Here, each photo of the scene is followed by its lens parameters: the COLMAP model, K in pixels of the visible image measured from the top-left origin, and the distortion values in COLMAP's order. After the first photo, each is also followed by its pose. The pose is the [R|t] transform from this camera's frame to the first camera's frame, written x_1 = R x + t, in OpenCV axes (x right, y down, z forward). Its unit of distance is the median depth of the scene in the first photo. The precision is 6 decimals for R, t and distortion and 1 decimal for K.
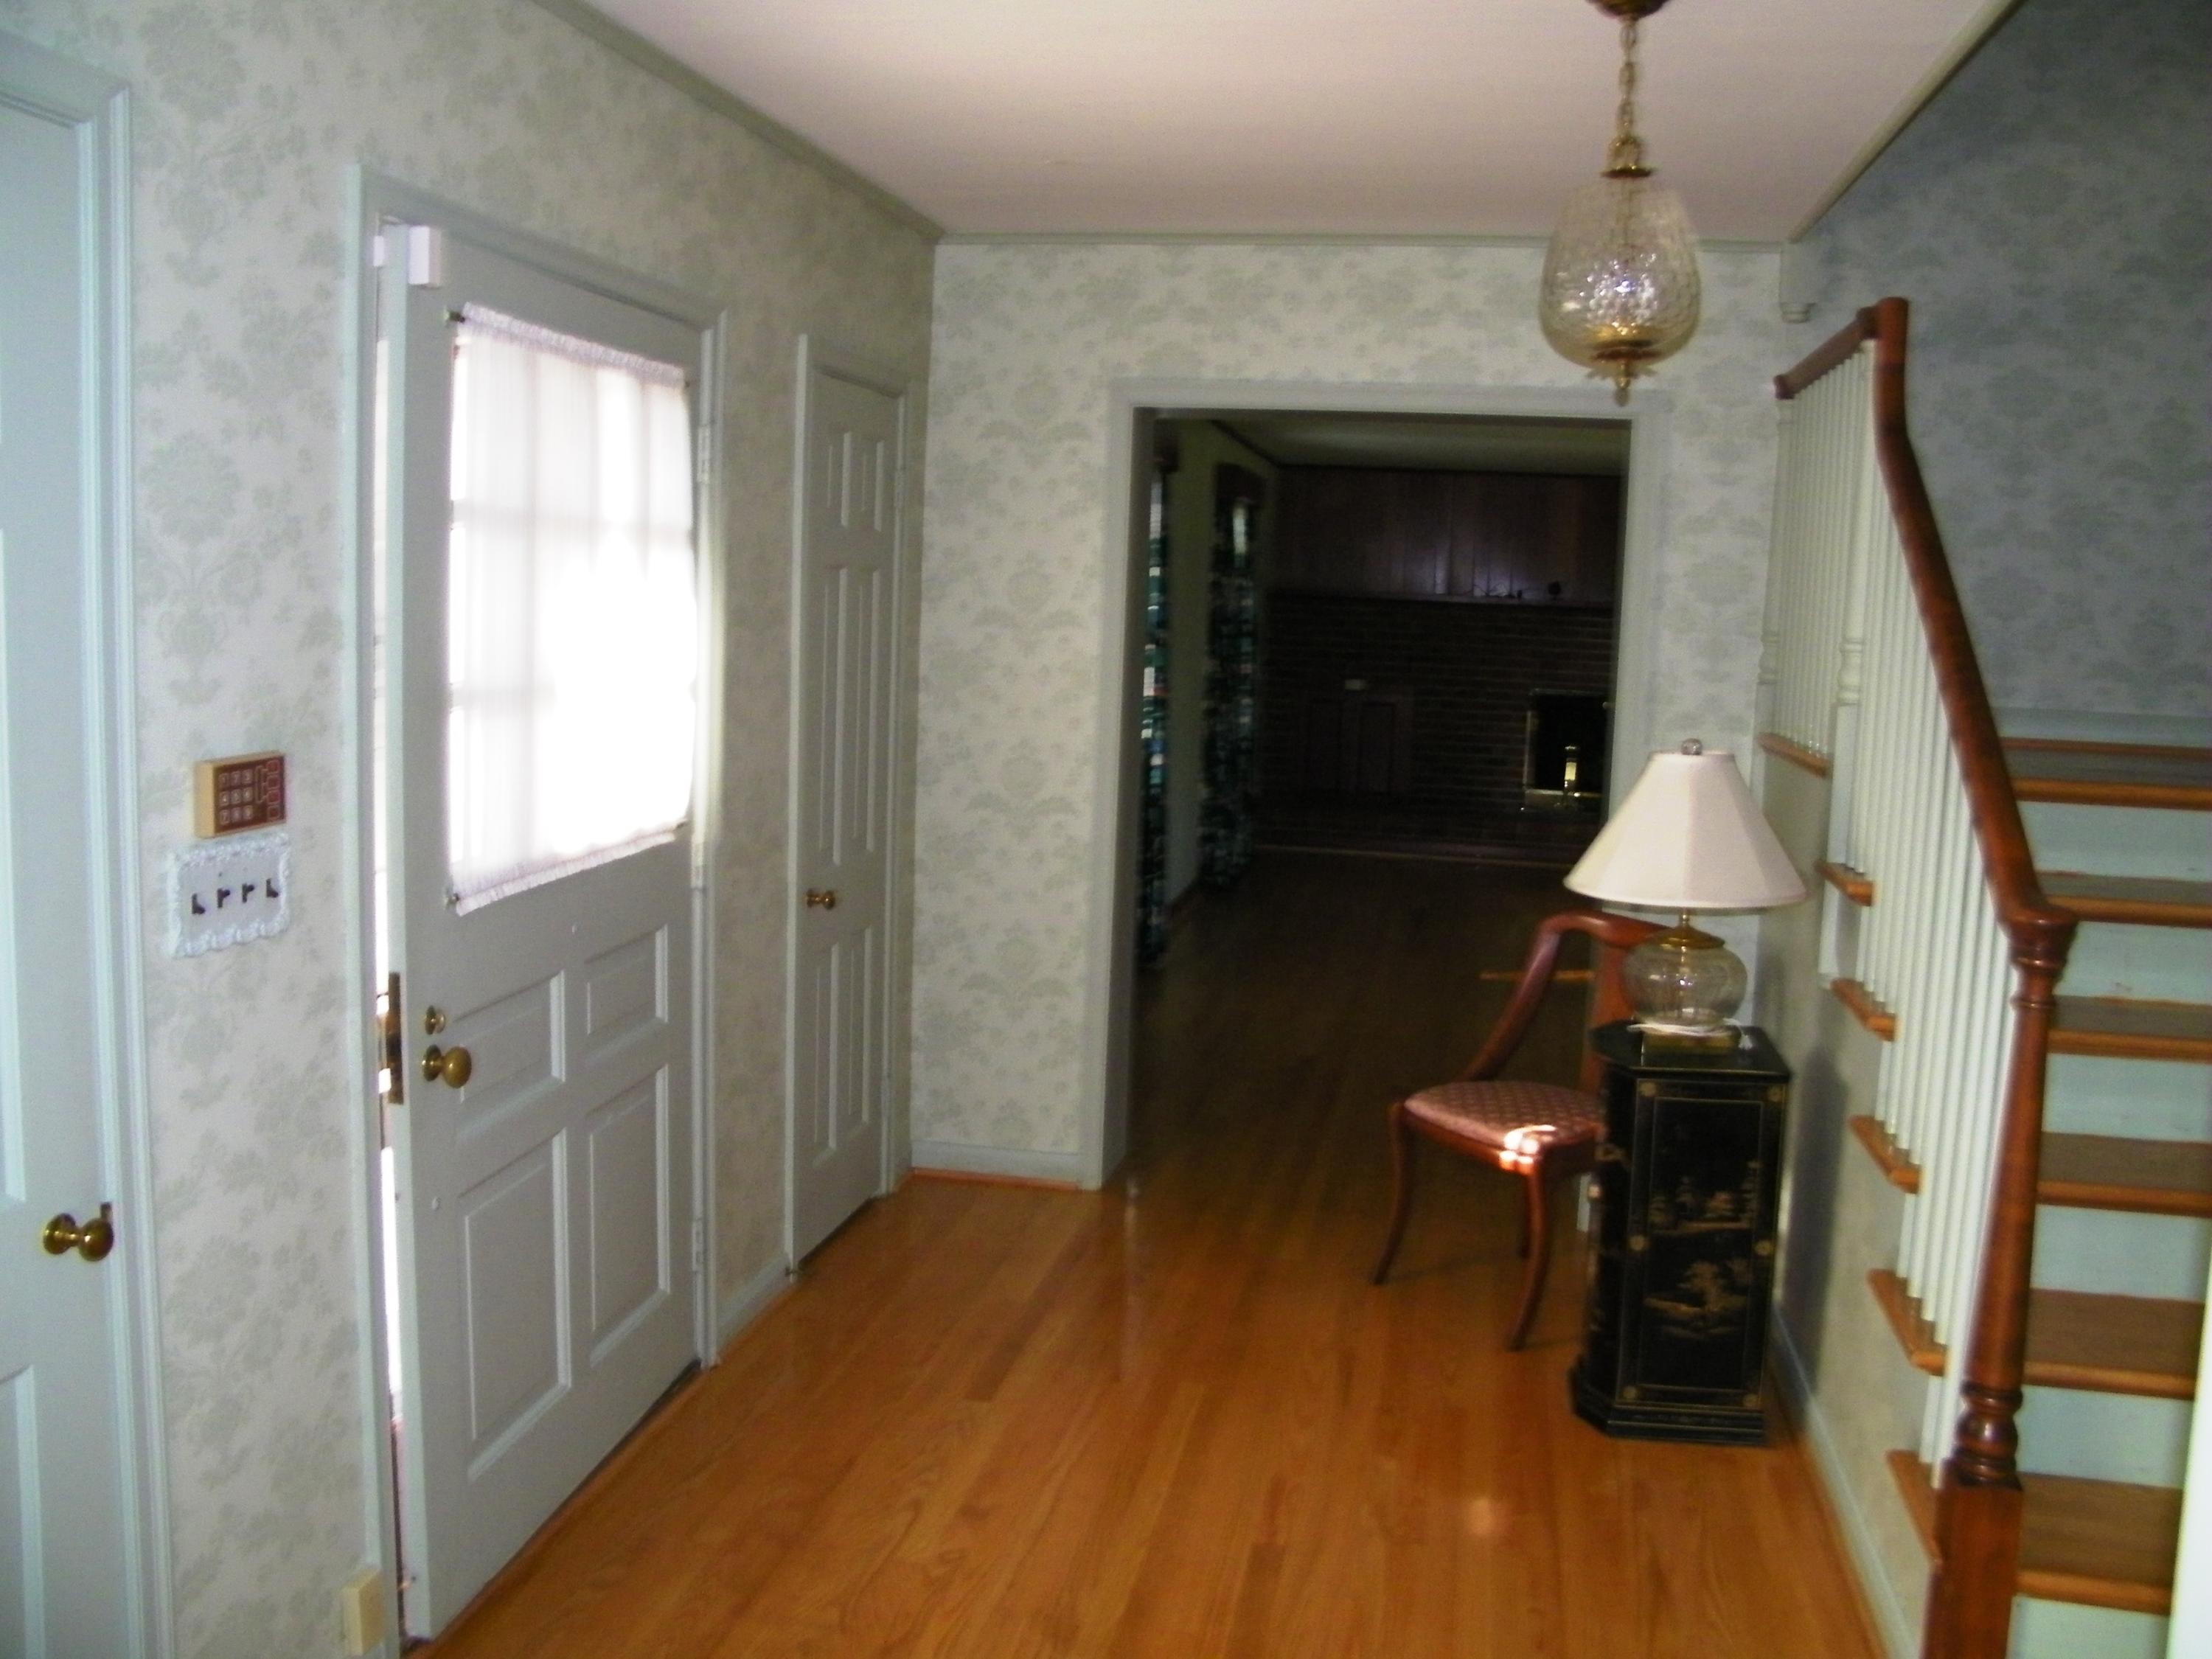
lens RADIAL K [[1854.6, 0, 1113.6], [0, 1854.6, 793.0], [0, 0, 1]] dist [-0.191765, 0.177487]
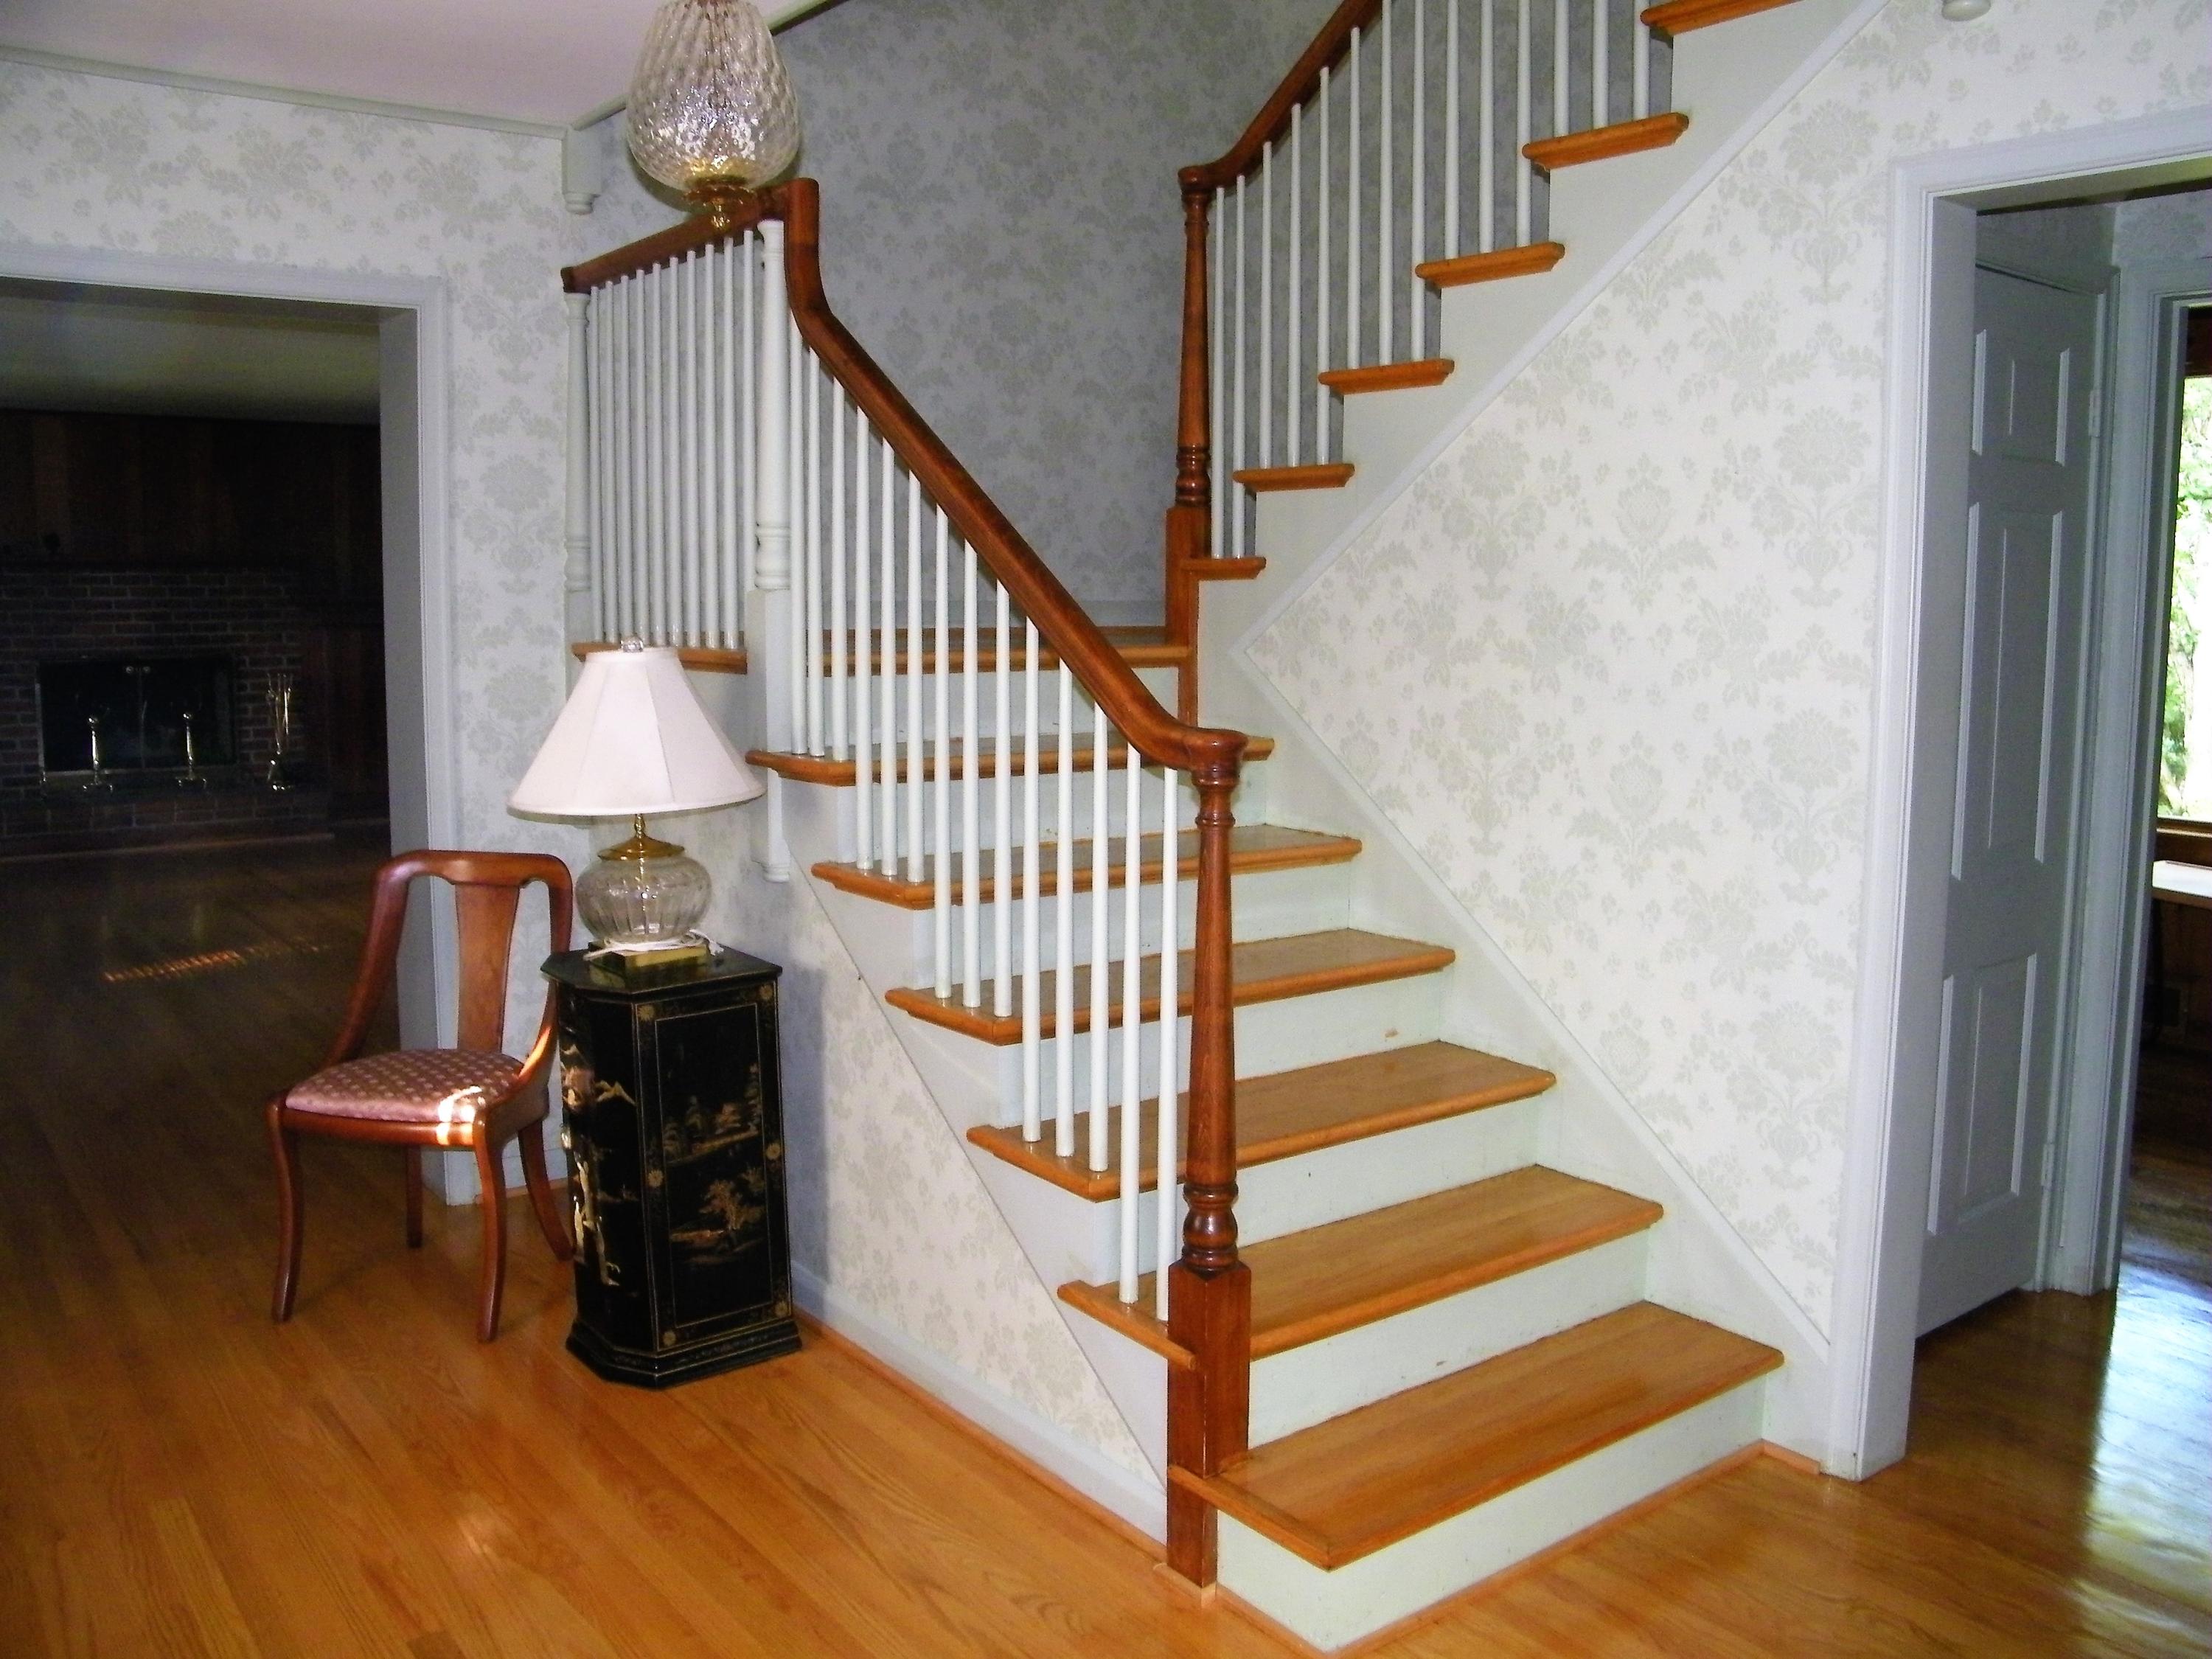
lens RADIAL K [[1854.6, 0, 1113.6], [0, 1854.6, 793.0], [0, 0, 1]] dist [-0.191765, 0.177487]
pose [[0.658935, -0.116430, 0.743134, -0.225682], [0.101035, 0.992695, 0.065943, 0.013666], [-0.745383, 0.031631, 0.665885, 0.192782]]
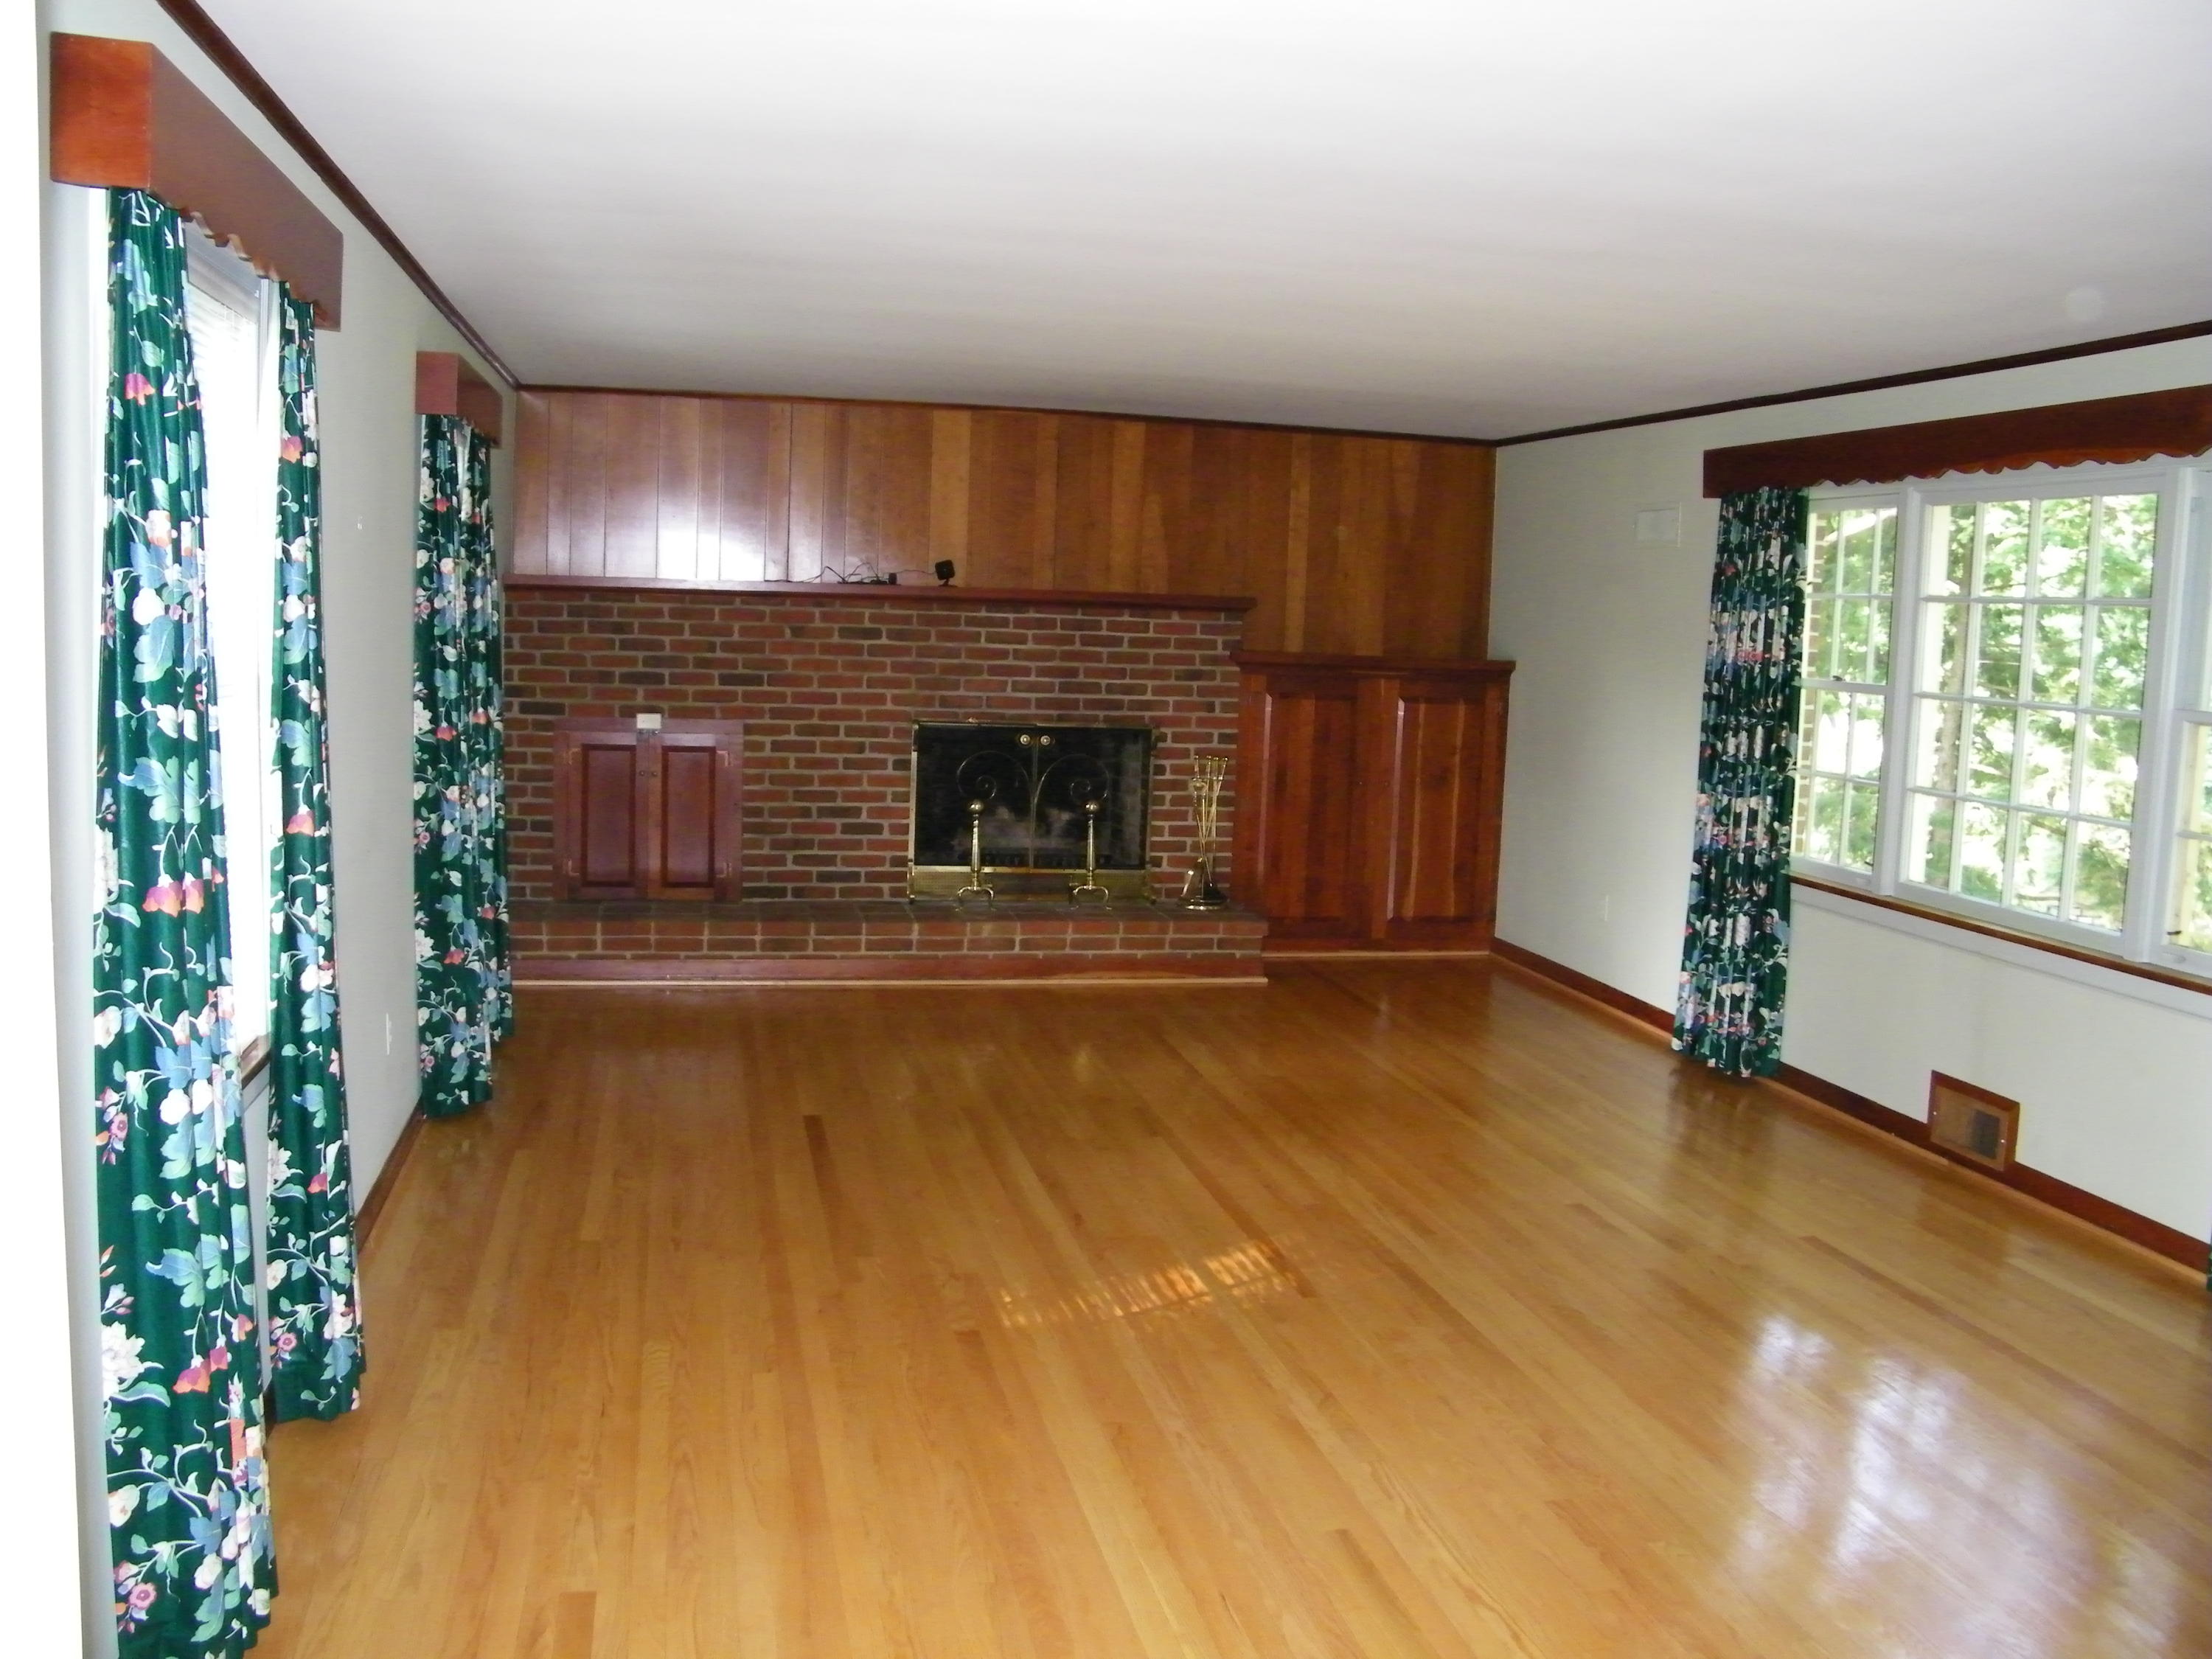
lens RADIAL K [[1854.6, 0, 1113.6], [0, 1854.6, 793.0], [0, 0, 1]] dist [-0.191765, 0.177487]
pose [[0.912195, -0.045461, 0.407228, 0.052219], [0.042572, 0.998963, 0.016158, -0.124916], [-0.407540, 0.002597, 0.913184, 1.164178]]
